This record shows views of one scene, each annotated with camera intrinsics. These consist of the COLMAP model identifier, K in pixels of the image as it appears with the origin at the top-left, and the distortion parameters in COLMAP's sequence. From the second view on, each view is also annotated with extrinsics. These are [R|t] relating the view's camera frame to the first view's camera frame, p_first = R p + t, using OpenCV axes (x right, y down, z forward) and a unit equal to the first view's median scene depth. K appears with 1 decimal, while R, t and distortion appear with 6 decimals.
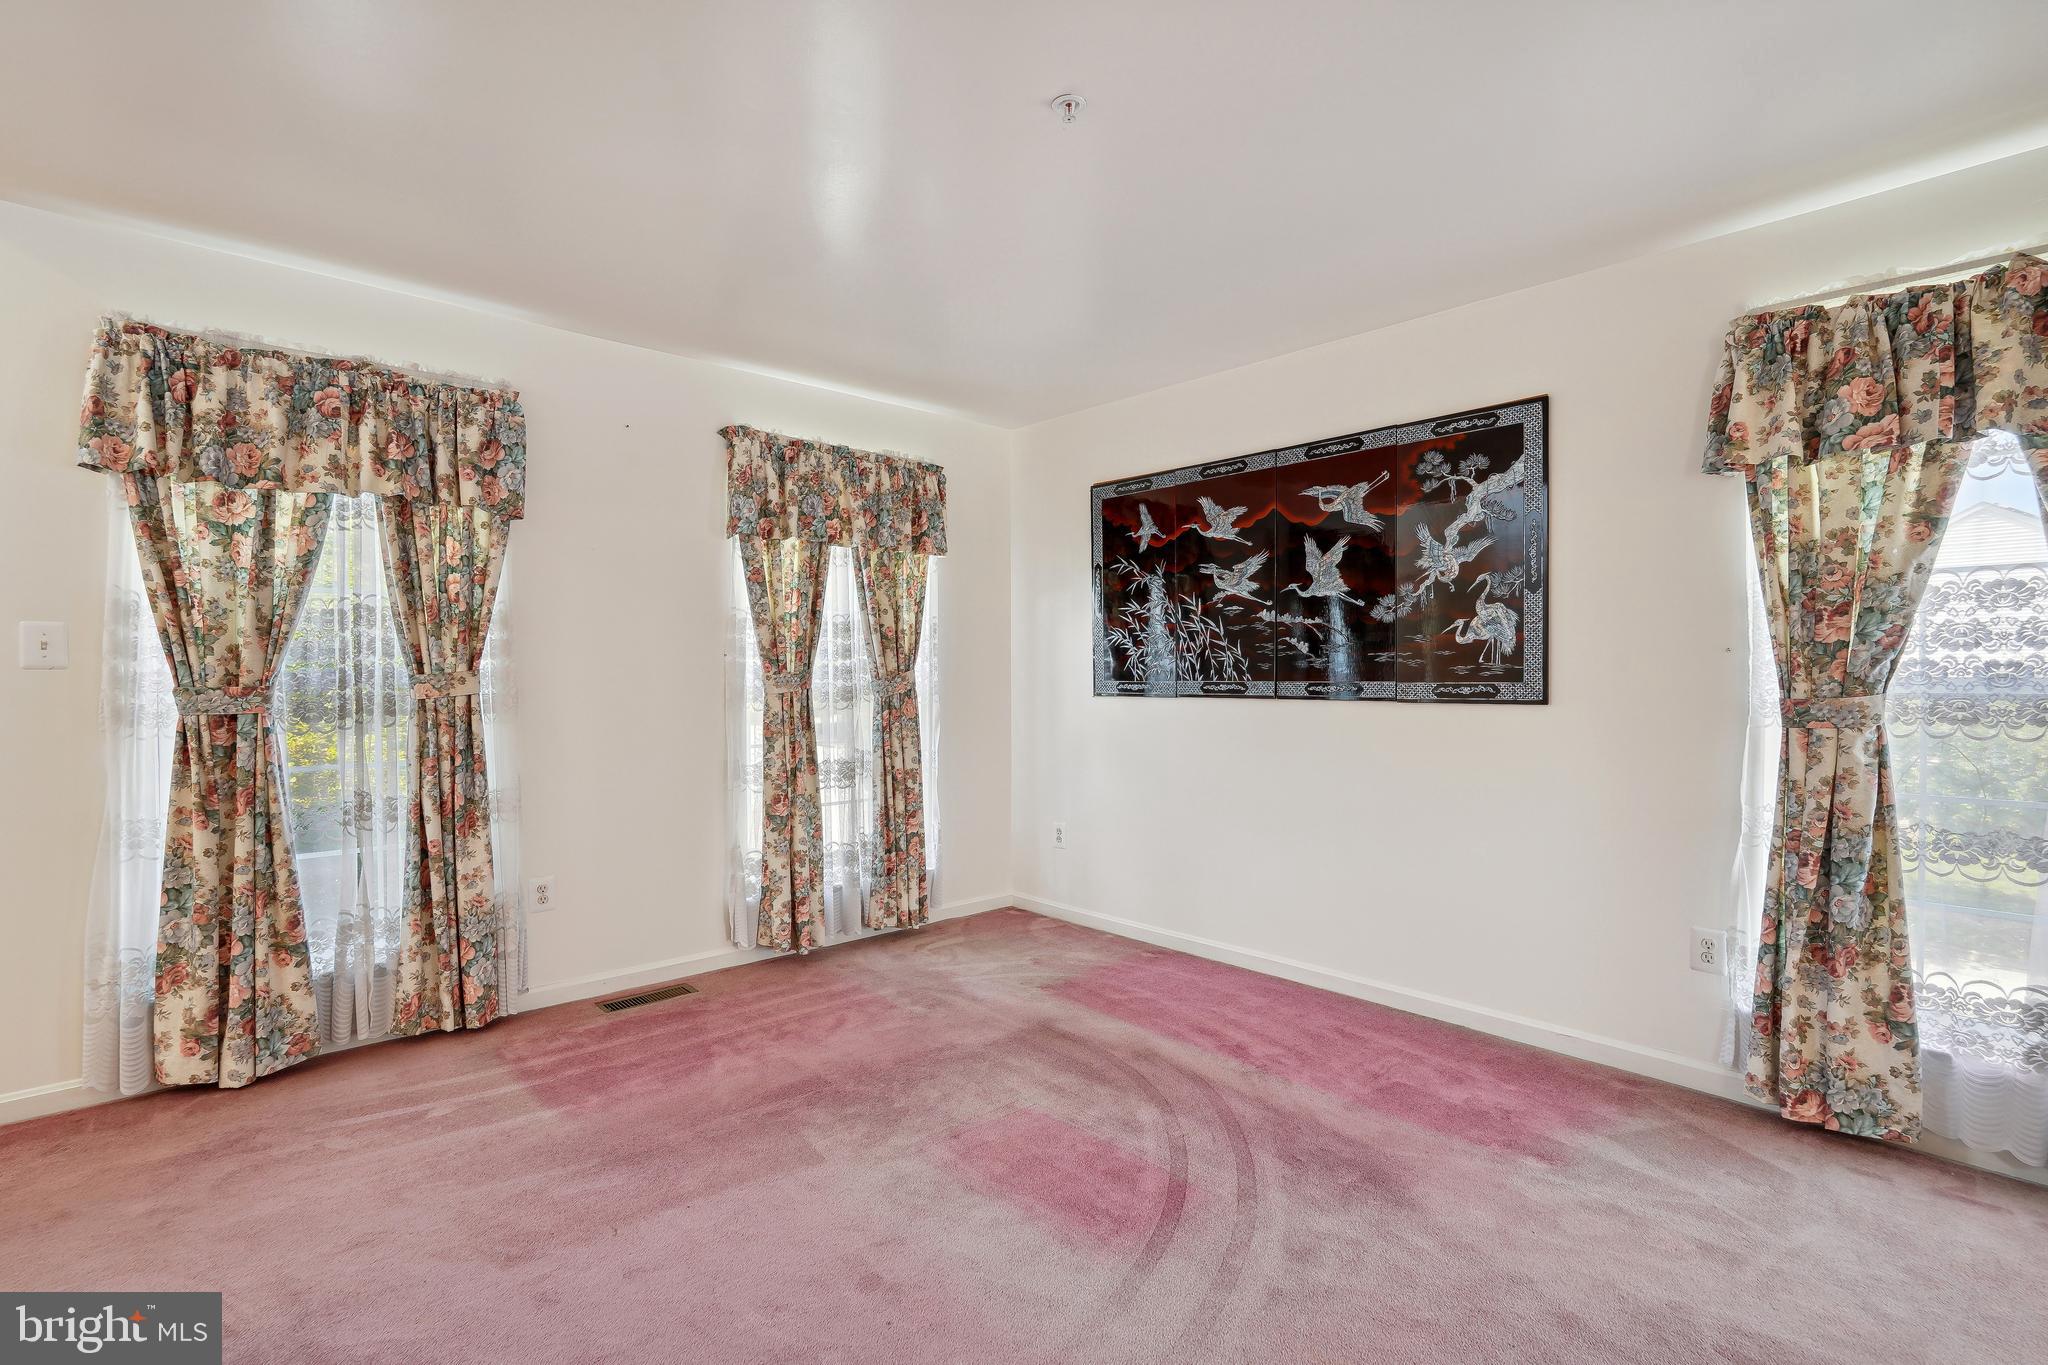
lens RADIAL K [[976.4, 0, 1019.0], [0, 976.4, 670.7], [0, 0, 1]] dist [-0.002637, -0.000438]
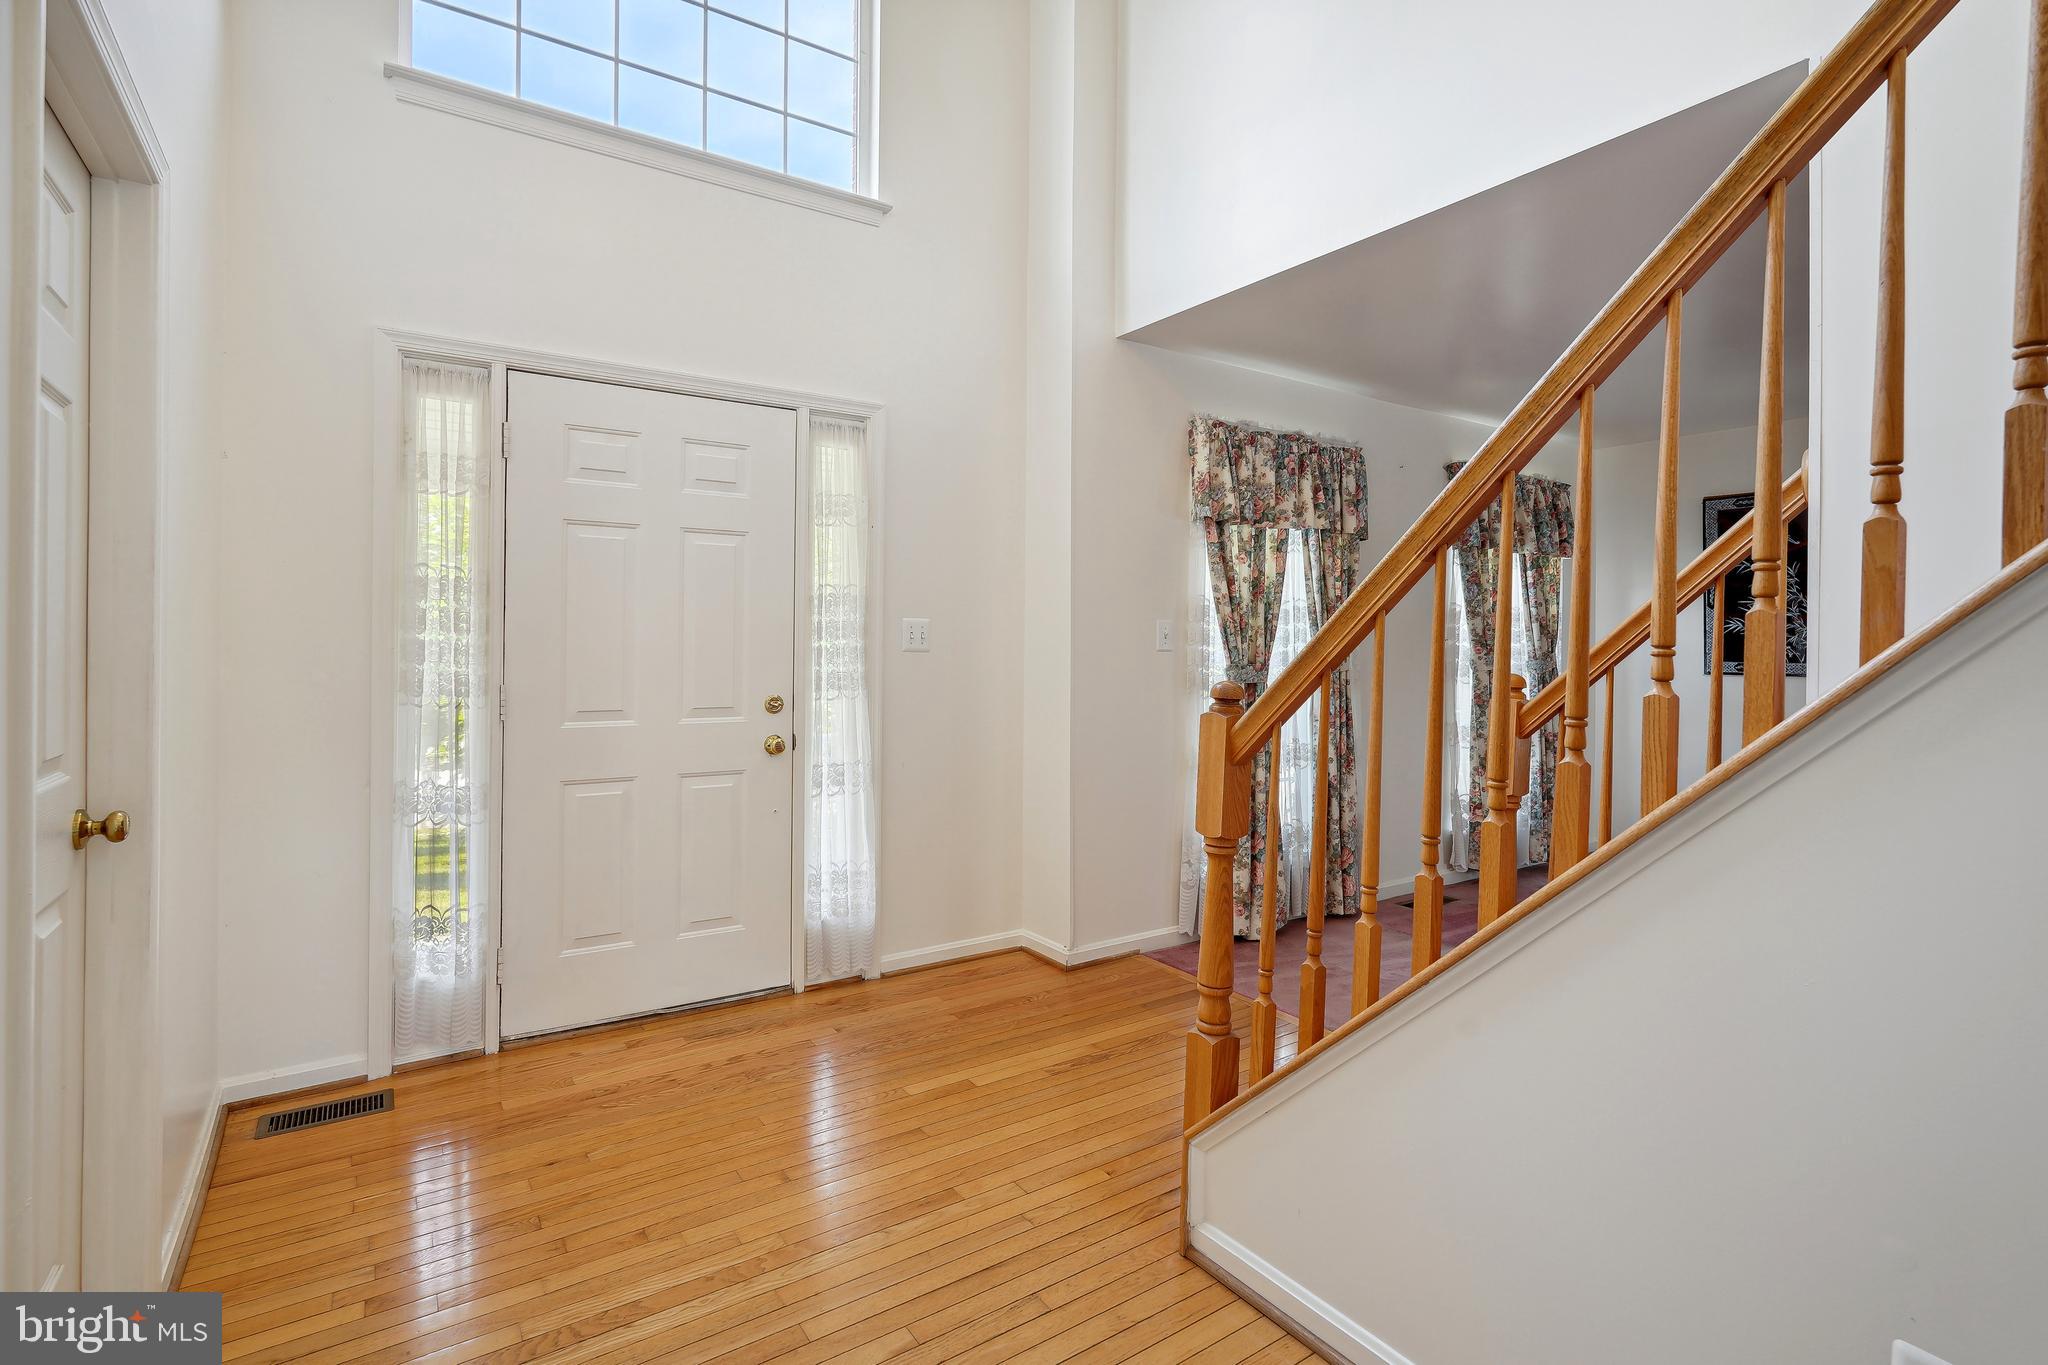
lens RADIAL K [[985.9, 0, 1019.1], [0, 985.9, 637.8], [0, 0, 1]] dist [-0.001560, -0.000295]
pose [[0.989769, 0.000343, -0.142676, -0.787355], [-0.001938, 0.999937, -0.011040, -0.004588], [0.142663, 0.011203, 0.989708, -0.424408]]
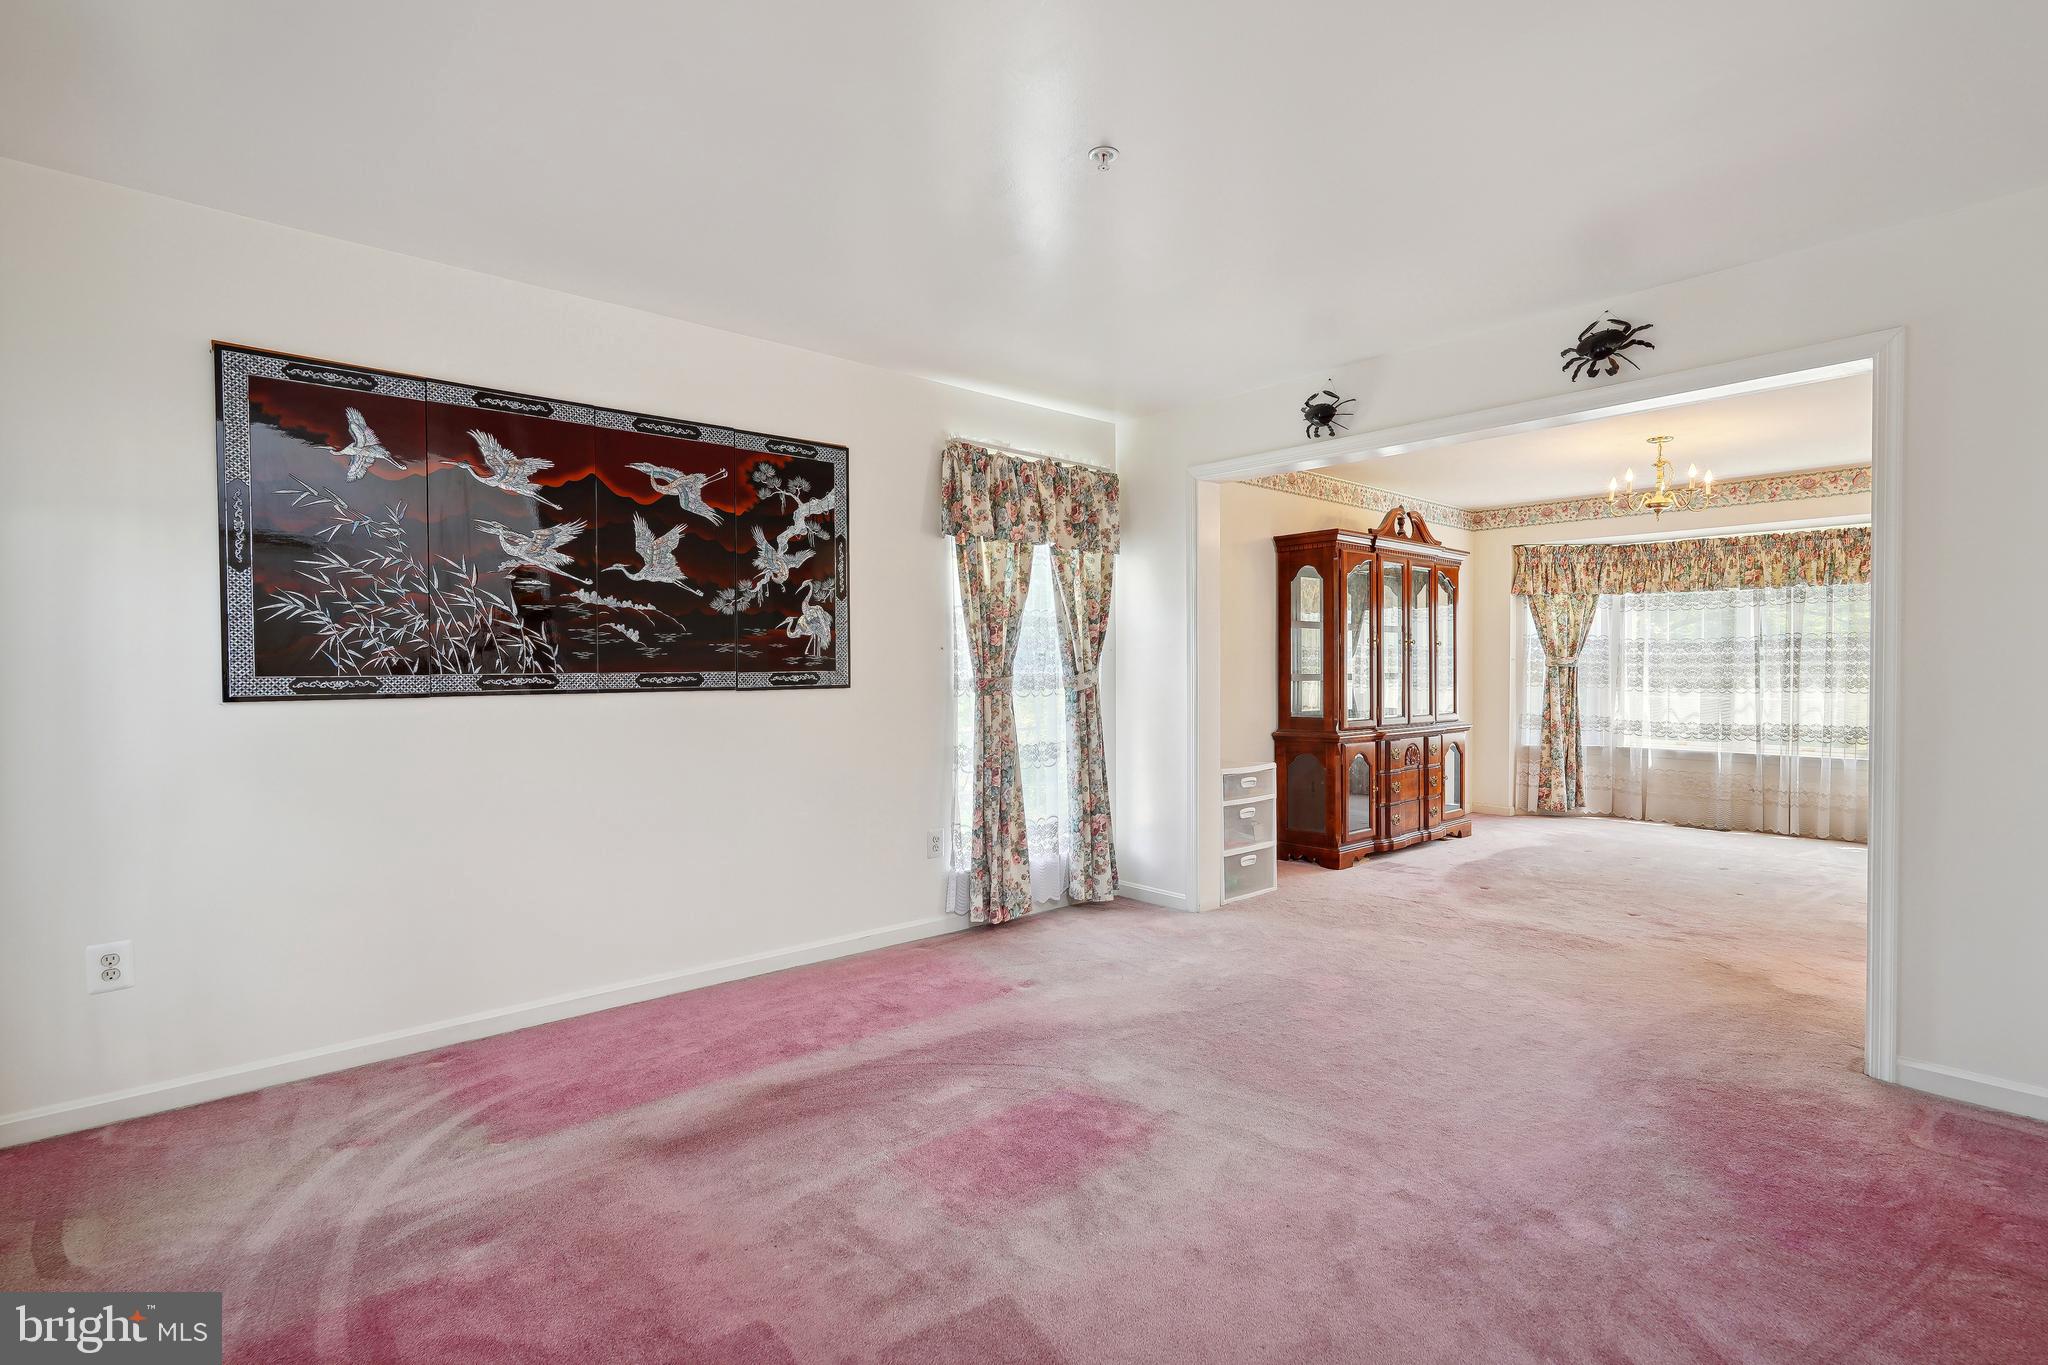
lens RADIAL K [[976.4, 0, 1019.0], [0, 976.4, 670.7], [0, 0, 1]] dist [-0.002637, -0.000438]
pose [[0.012560, -0.006121, 0.999902, -0.679695], [-0.000829, 0.999981, 0.006132, 0.003596], [-0.999921, -0.000906, 0.012555, 0.692379]]
